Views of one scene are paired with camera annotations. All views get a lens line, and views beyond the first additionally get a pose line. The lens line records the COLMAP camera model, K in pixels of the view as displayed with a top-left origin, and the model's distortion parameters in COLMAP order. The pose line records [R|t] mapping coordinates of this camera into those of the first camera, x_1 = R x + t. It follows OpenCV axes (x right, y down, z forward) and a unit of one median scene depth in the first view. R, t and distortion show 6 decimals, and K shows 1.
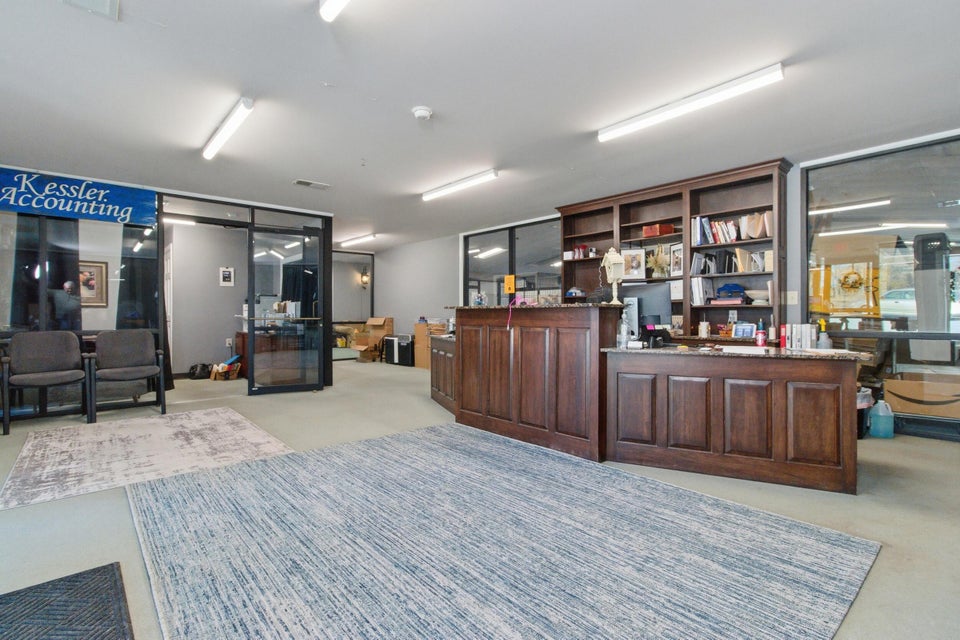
lens RADIAL K [[452.0, 0, 478.1], [0, 452.0, 314.6], [0, 0, 1]] dist [0.003836, 0.002218]
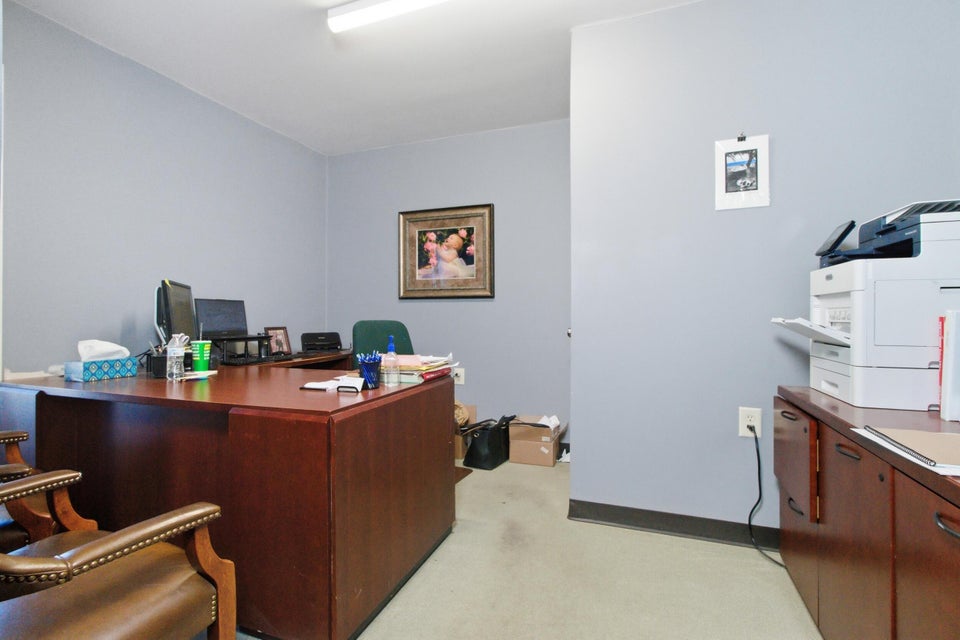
lens RADIAL K [[452.0, 0, 477.6], [0, 452.0, 312.2], [0, 0, 1]] dist [0.003836, 0.002218]
pose [[0.475761, -0.003531, -0.879568, -0.395649], [0.006854, 0.999976, -0.000306, -0.001890], [0.879548, -0.005883, 0.475774, 0.737879]]
